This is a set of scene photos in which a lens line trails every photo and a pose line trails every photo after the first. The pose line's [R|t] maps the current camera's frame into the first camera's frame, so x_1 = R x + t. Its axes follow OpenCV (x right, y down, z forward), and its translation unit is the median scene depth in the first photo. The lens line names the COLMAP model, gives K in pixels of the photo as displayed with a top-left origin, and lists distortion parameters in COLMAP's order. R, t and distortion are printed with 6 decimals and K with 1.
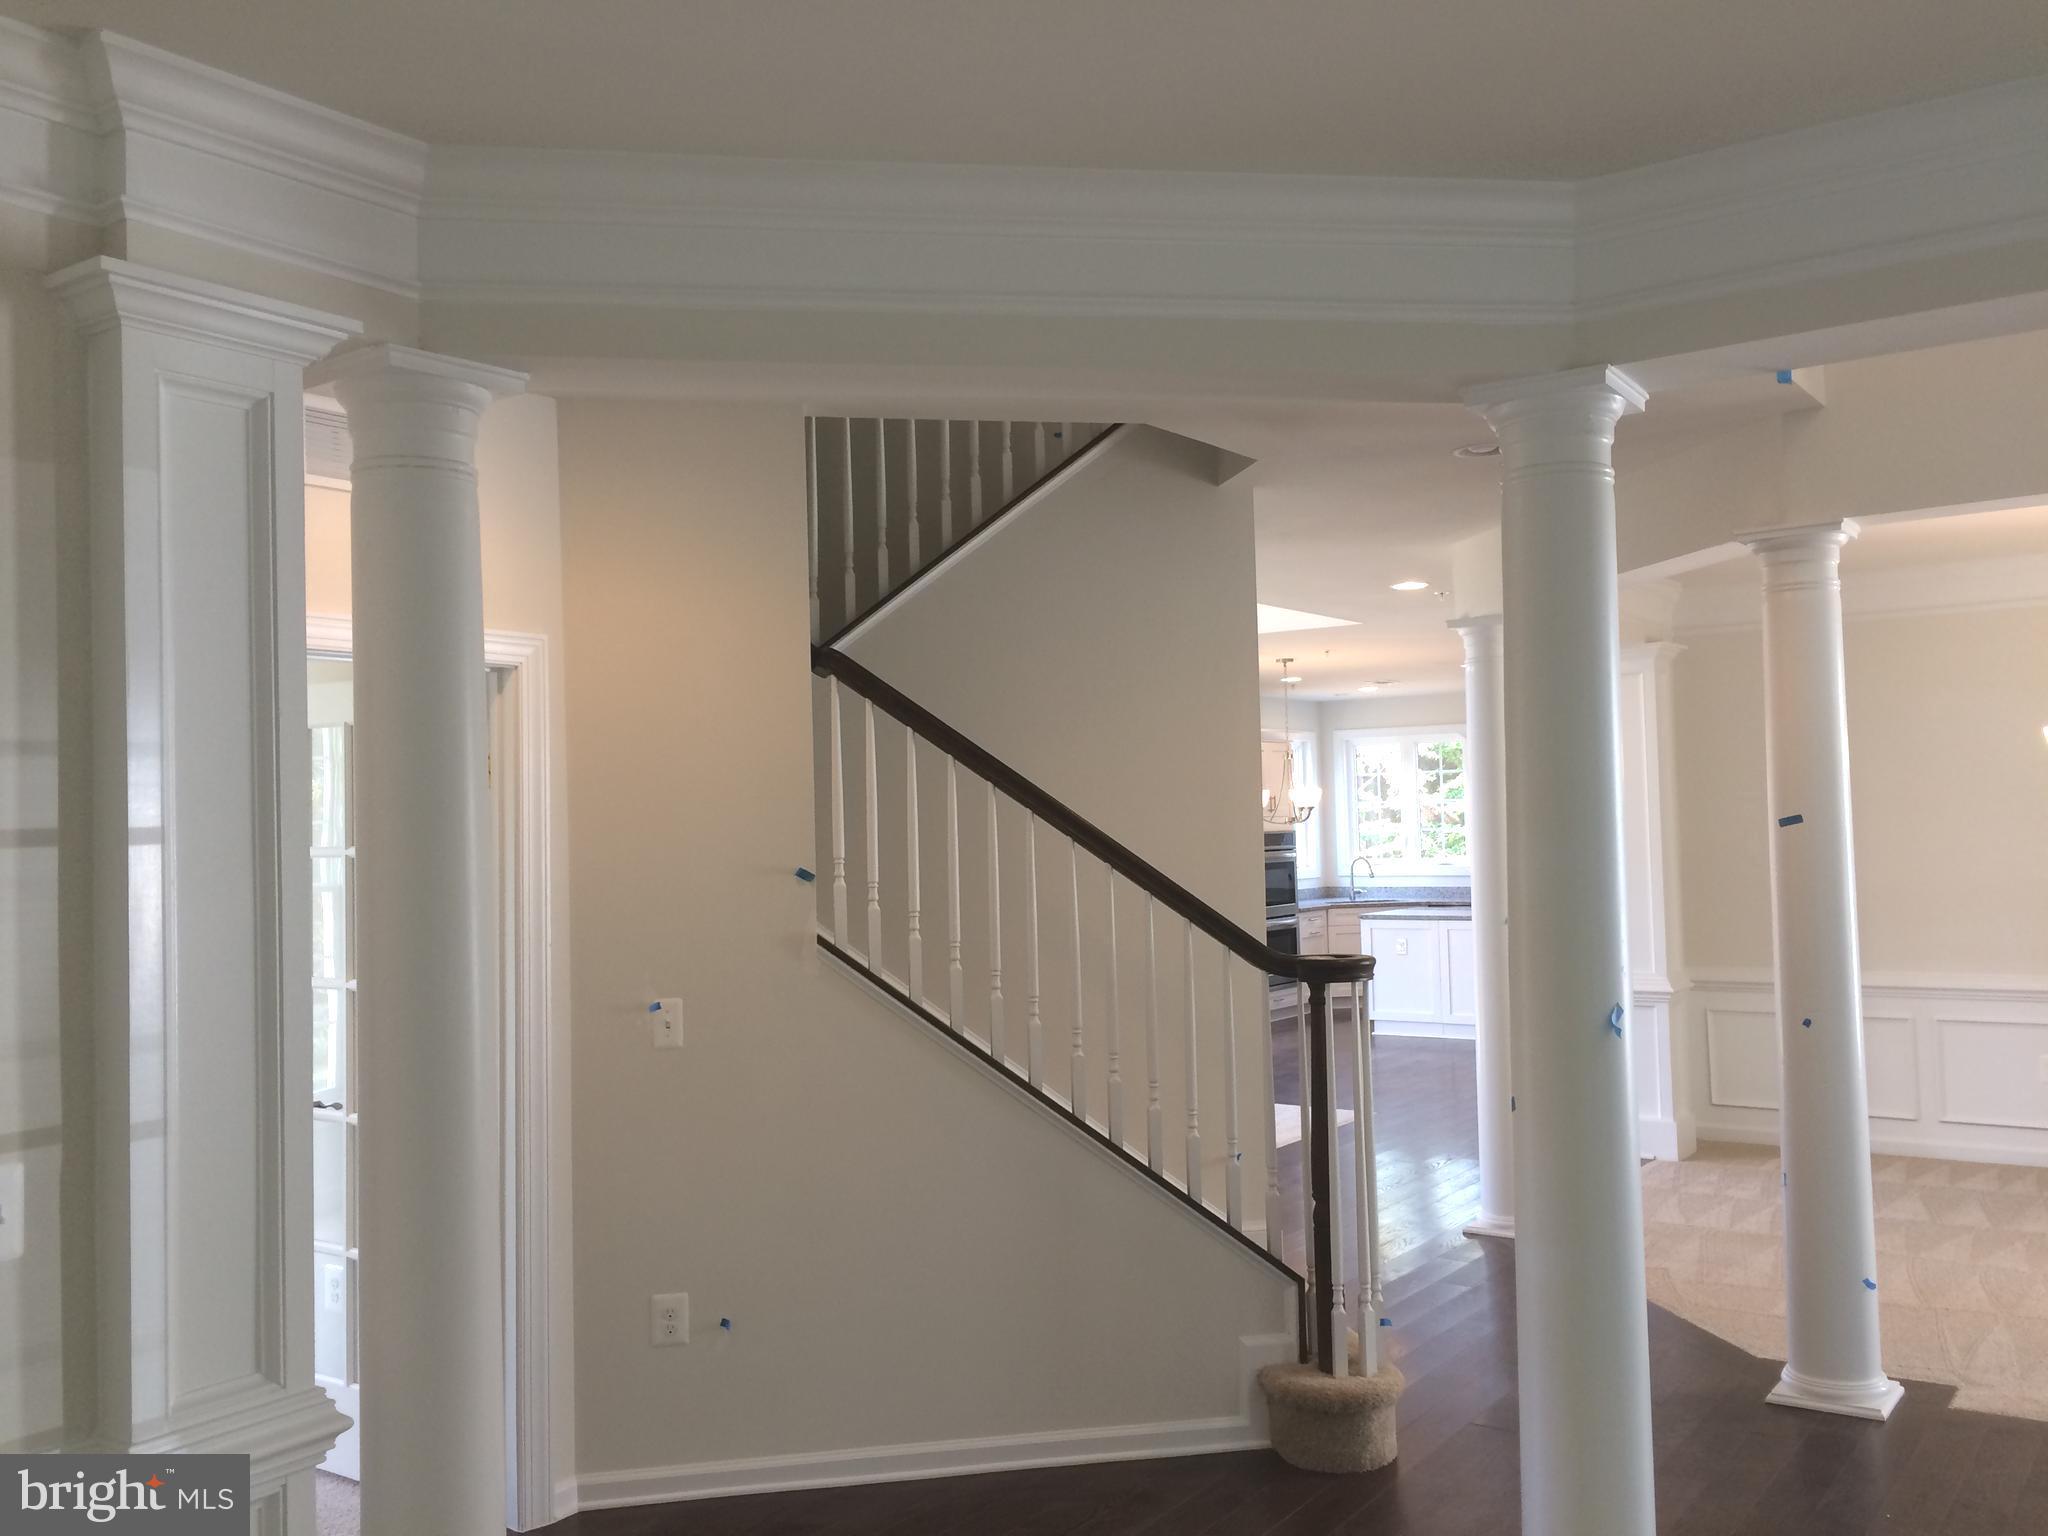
lens RADIAL K [[1753.9, 0, 1053.4], [0, 1753.9, 766.7], [0, 0, 1]] dist [0.078385, -0.101492]
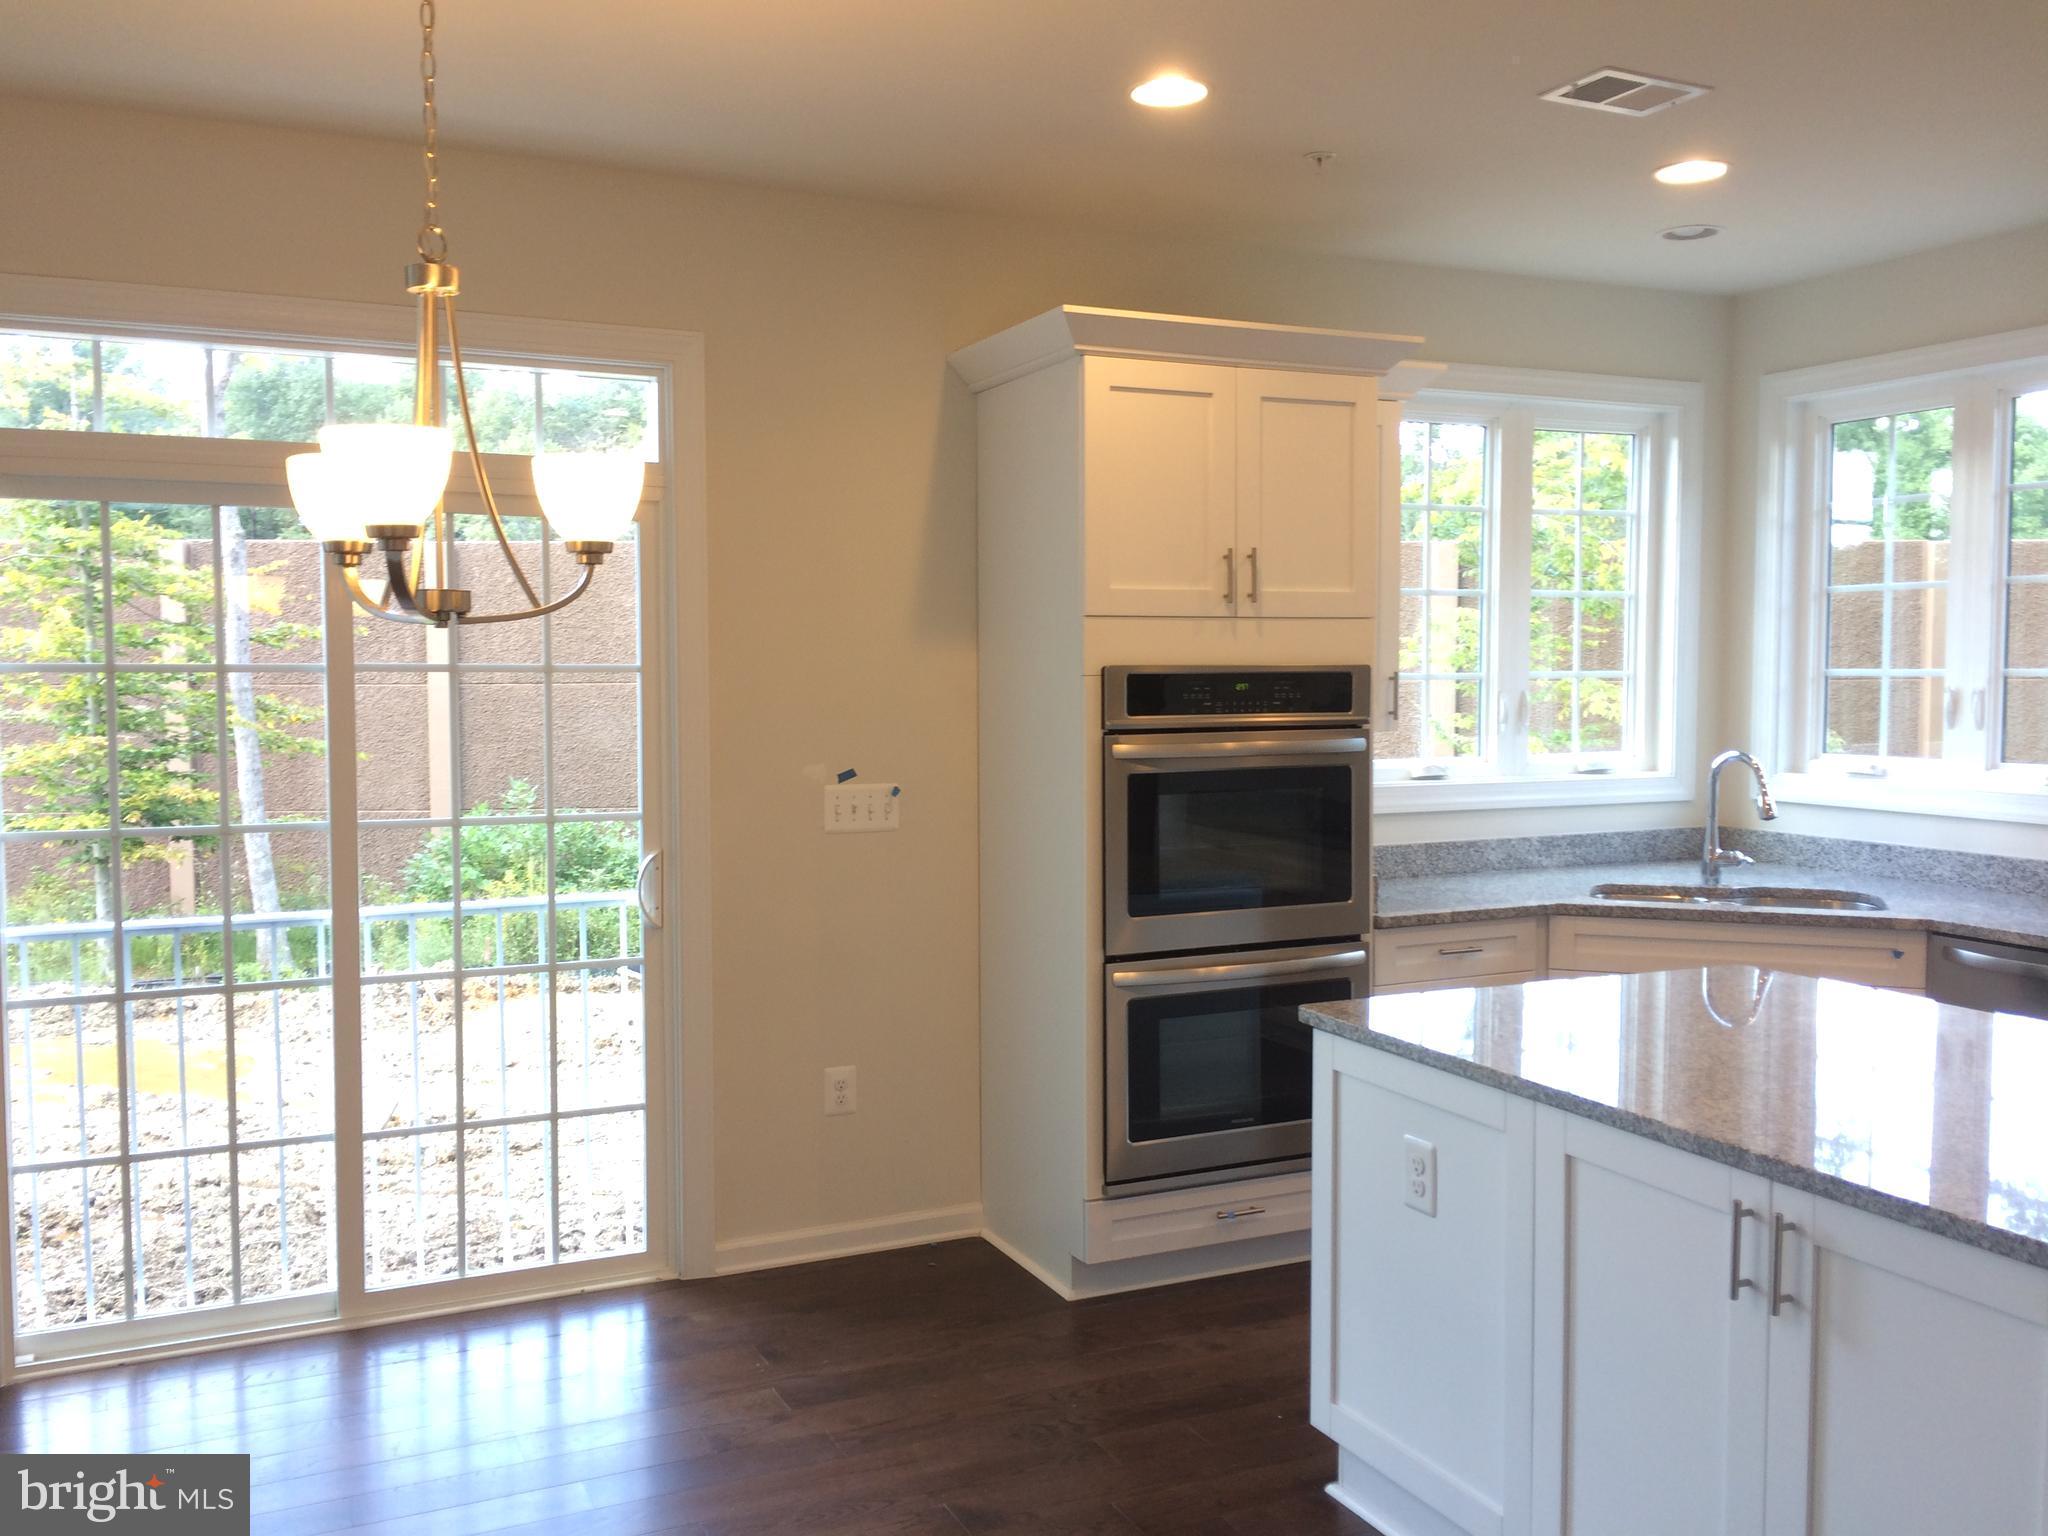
lens RADIAL K [[1753.9, 0, 1025.1], [0, 1753.9, 762.8], [0, 0, 1]] dist [0.078385, -0.101492]
pose [[0.864120, 0.046385, -0.501144, 0.681757], [0.002884, 0.995271, 0.097093, 0.065831], [0.503278, -0.085345, 0.859900, 1.992112]]
